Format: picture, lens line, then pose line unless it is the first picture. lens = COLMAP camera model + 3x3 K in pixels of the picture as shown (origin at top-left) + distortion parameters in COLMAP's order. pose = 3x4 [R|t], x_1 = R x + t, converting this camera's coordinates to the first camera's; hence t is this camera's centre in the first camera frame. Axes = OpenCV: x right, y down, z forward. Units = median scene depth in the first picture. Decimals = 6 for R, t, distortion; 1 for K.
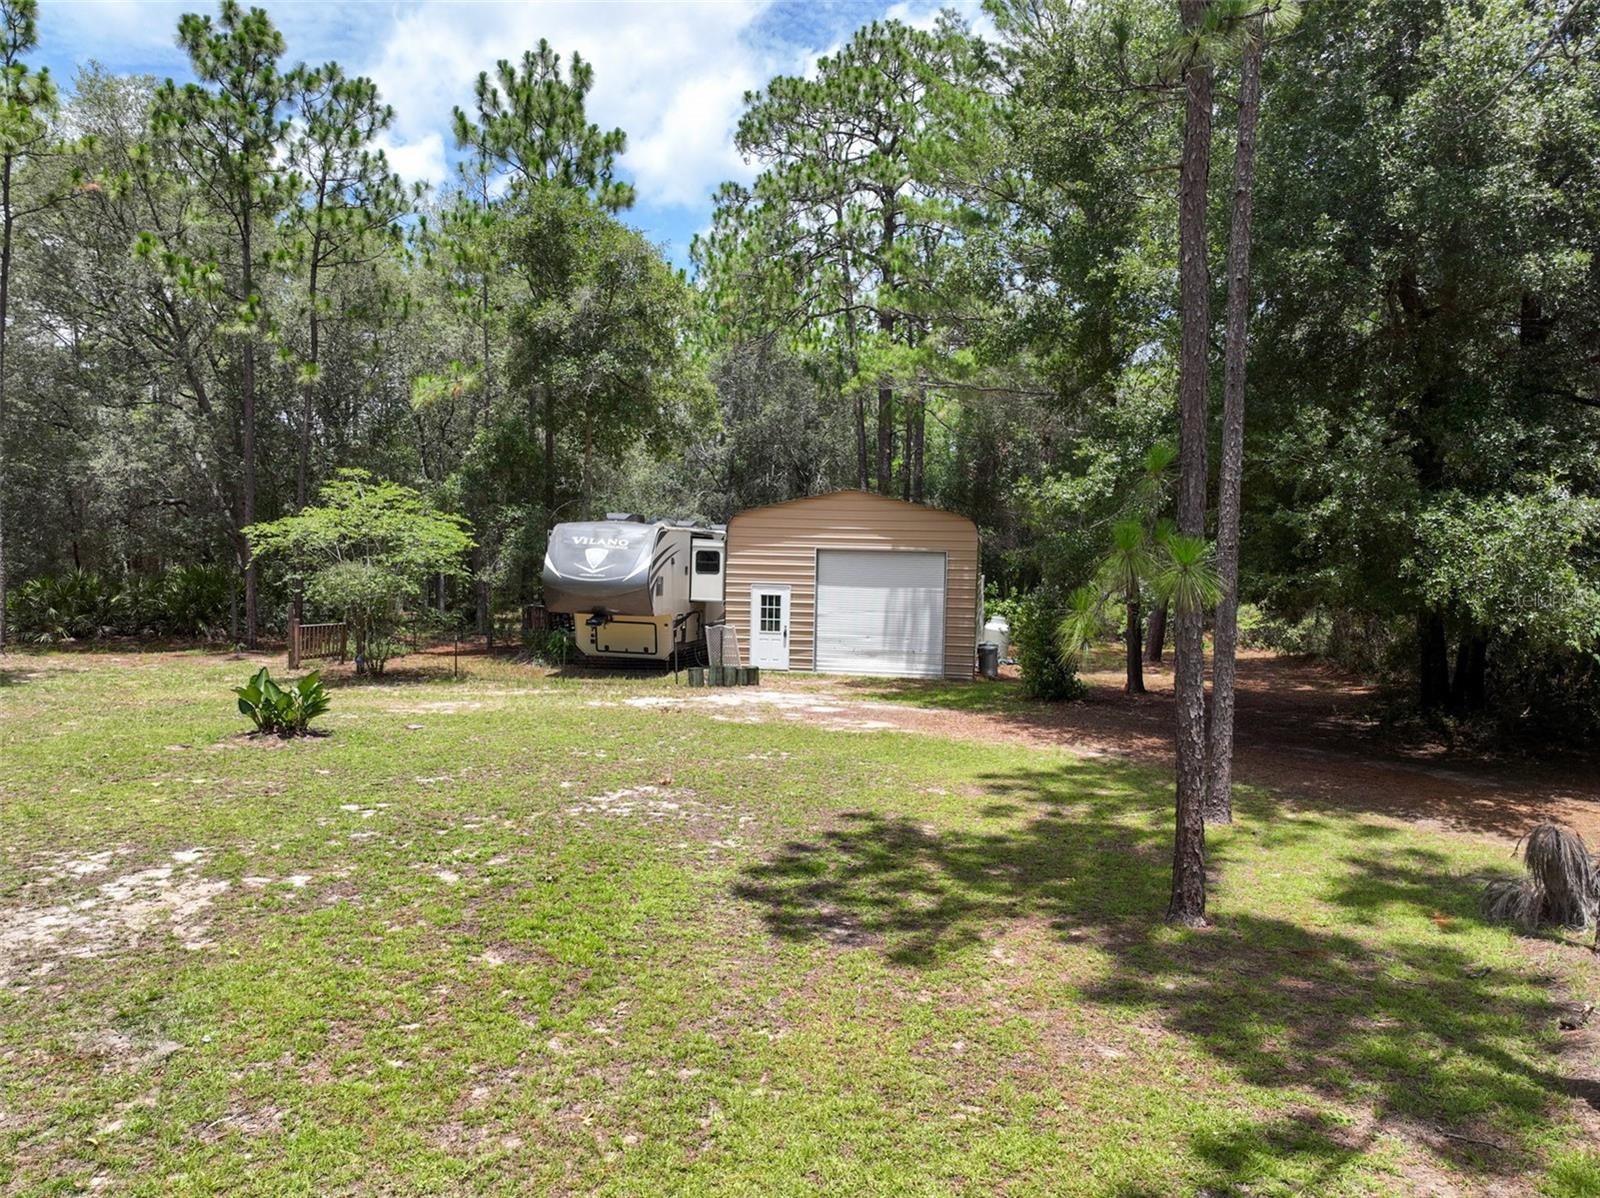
lens RADIAL K [[1186.5, 0, 800.0], [0, 1186.5, 599.0], [0, 0, 1]] dist [0.003859, 0.000486]
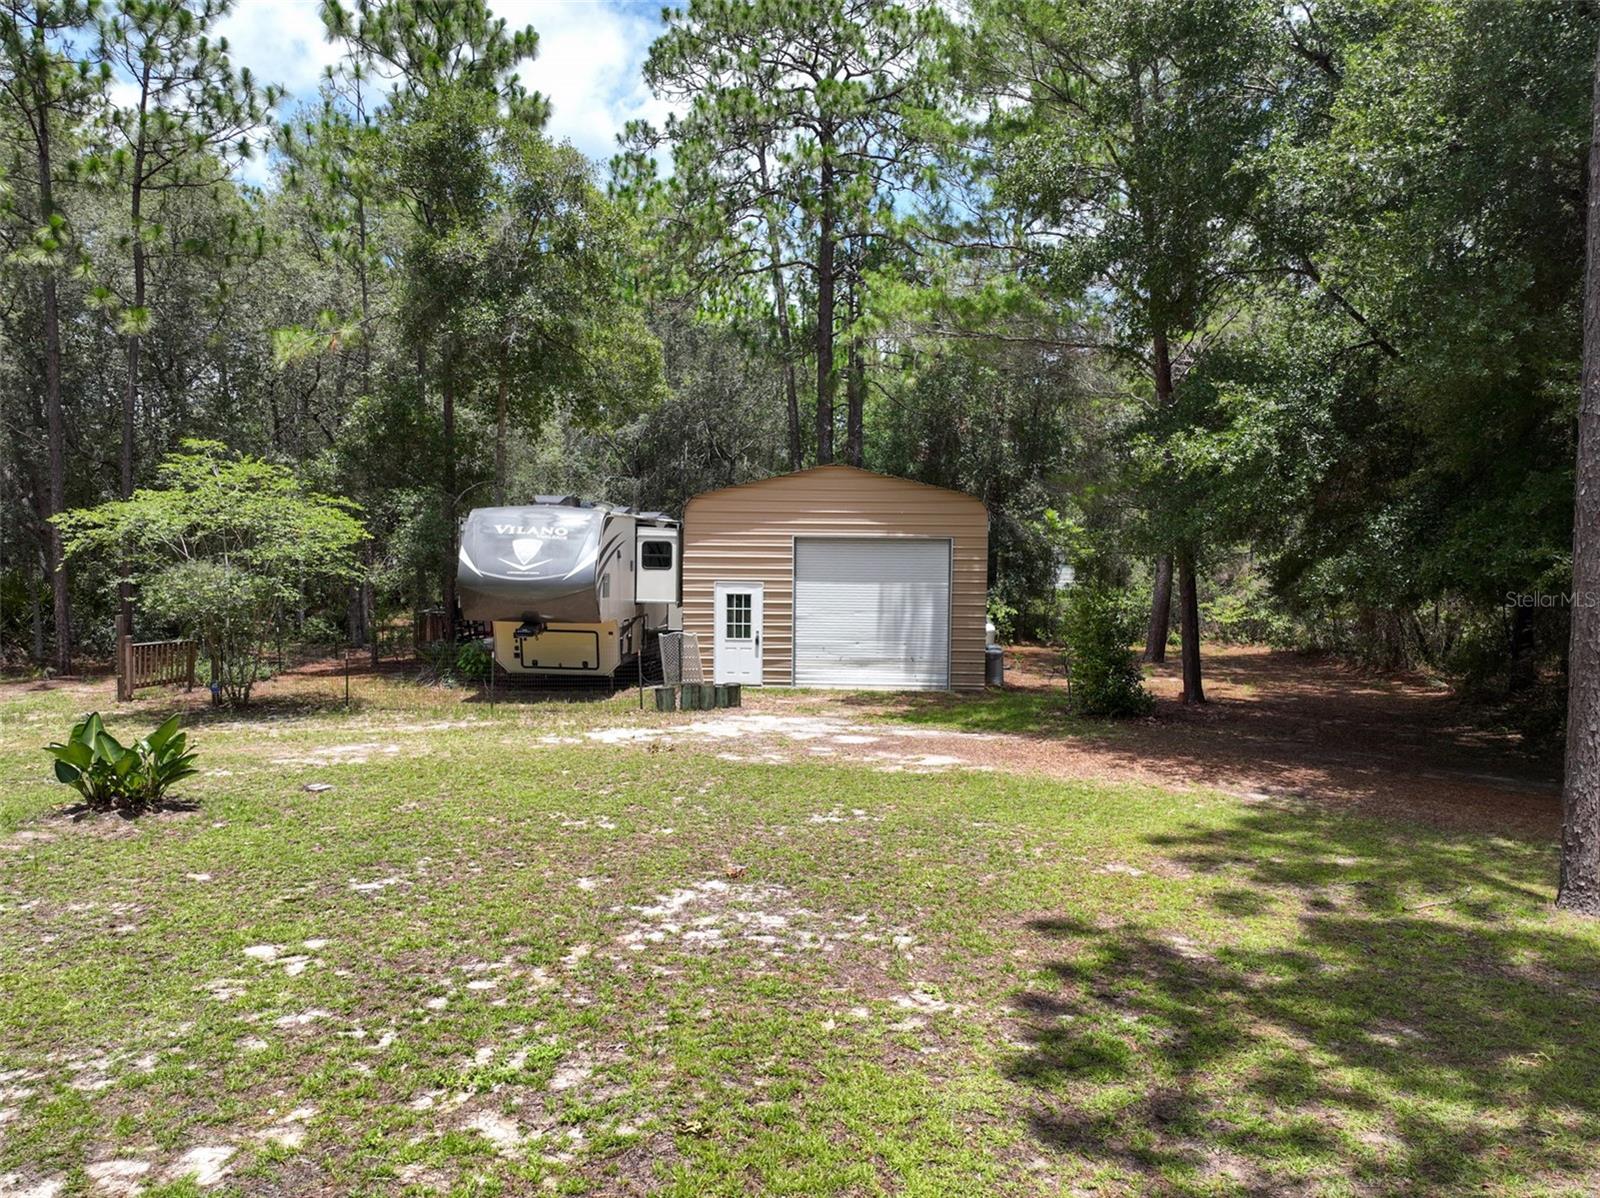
lens RADIAL K [[1215.4, 0, 800.0], [0, 1215.4, 599.0], [0, 0, 1]] dist [0.000499, 0.031618]
pose [[0.992983, -0.017388, 0.116973, -0.083095], [0.017107, 0.999848, 0.003410, -0.002119], [-0.117015, -0.001385, 0.993129, 0.164302]]
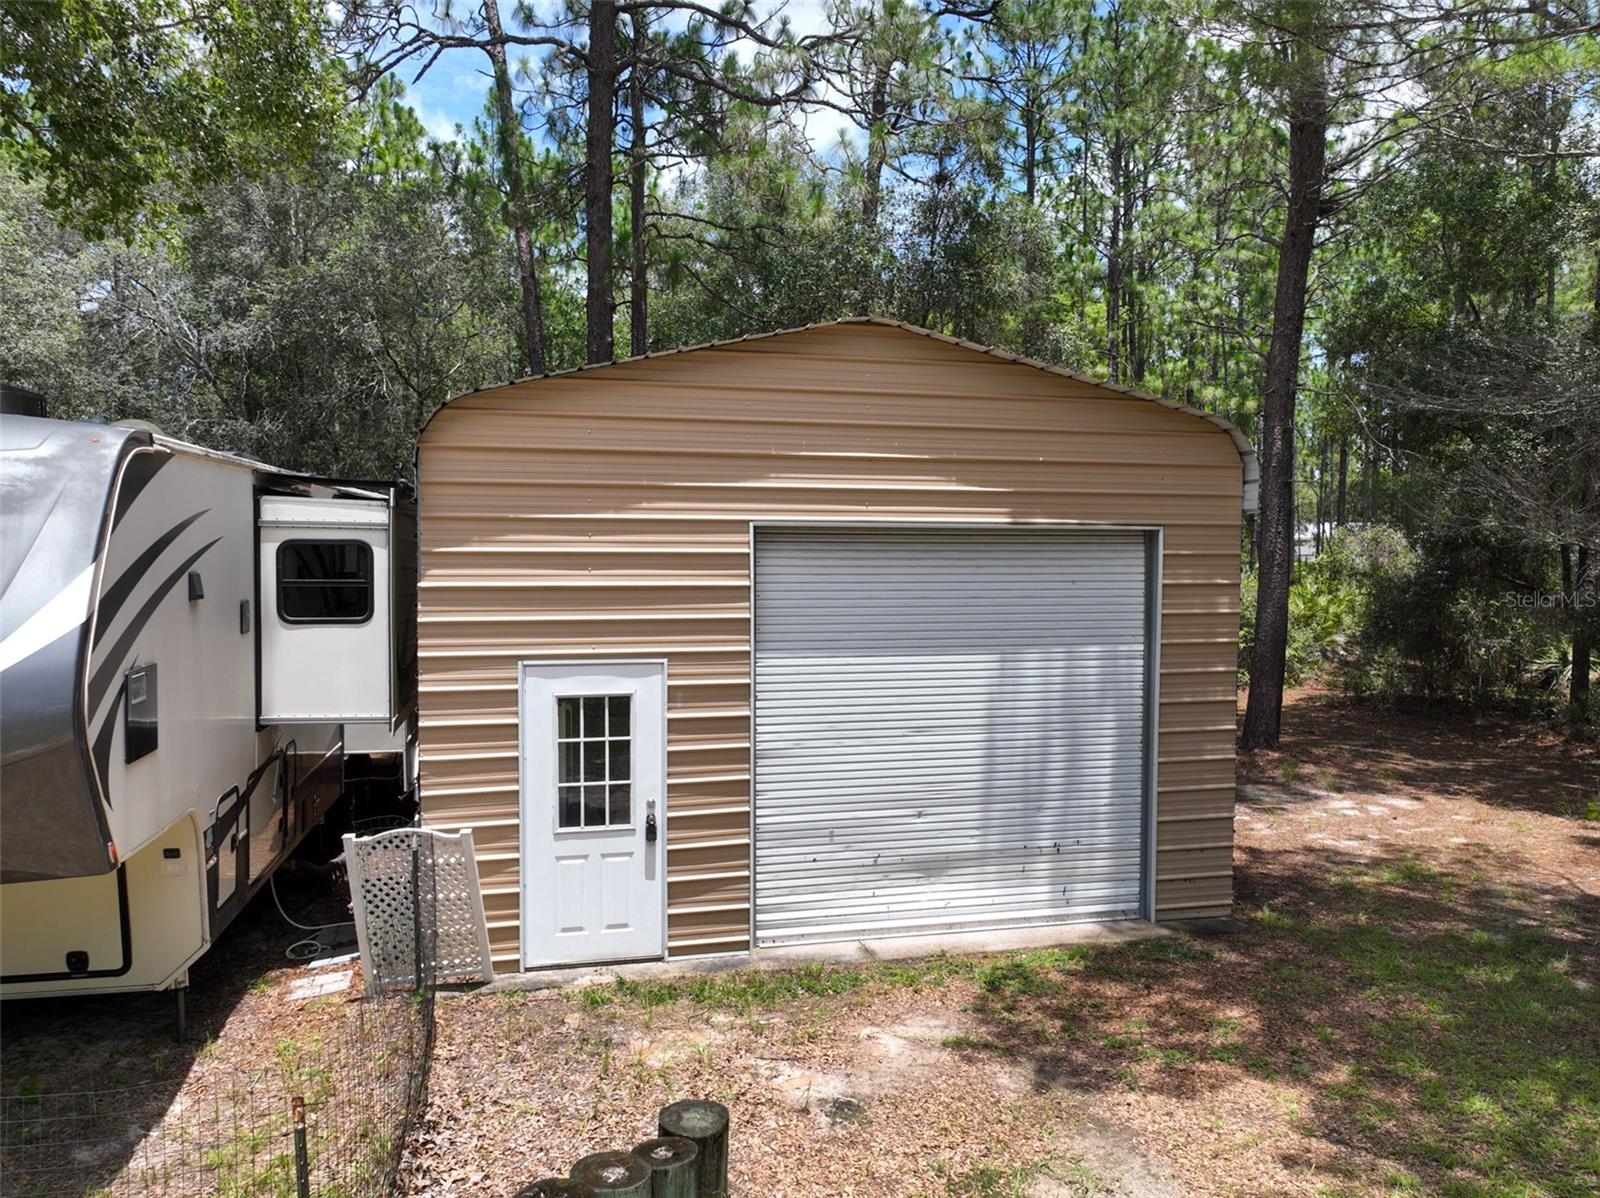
lens RADIAL K [[1186.5, 0, 800.0], [0, 1186.5, 599.0], [0, 0, 1]] dist [0.003859, 0.000486]
pose [[0.912186, -0.036249, 0.408169, -0.095361], [0.033339, 0.999343, 0.014243, -0.029087], [-0.408417, 0.000615, 0.912795, 0.747571]]
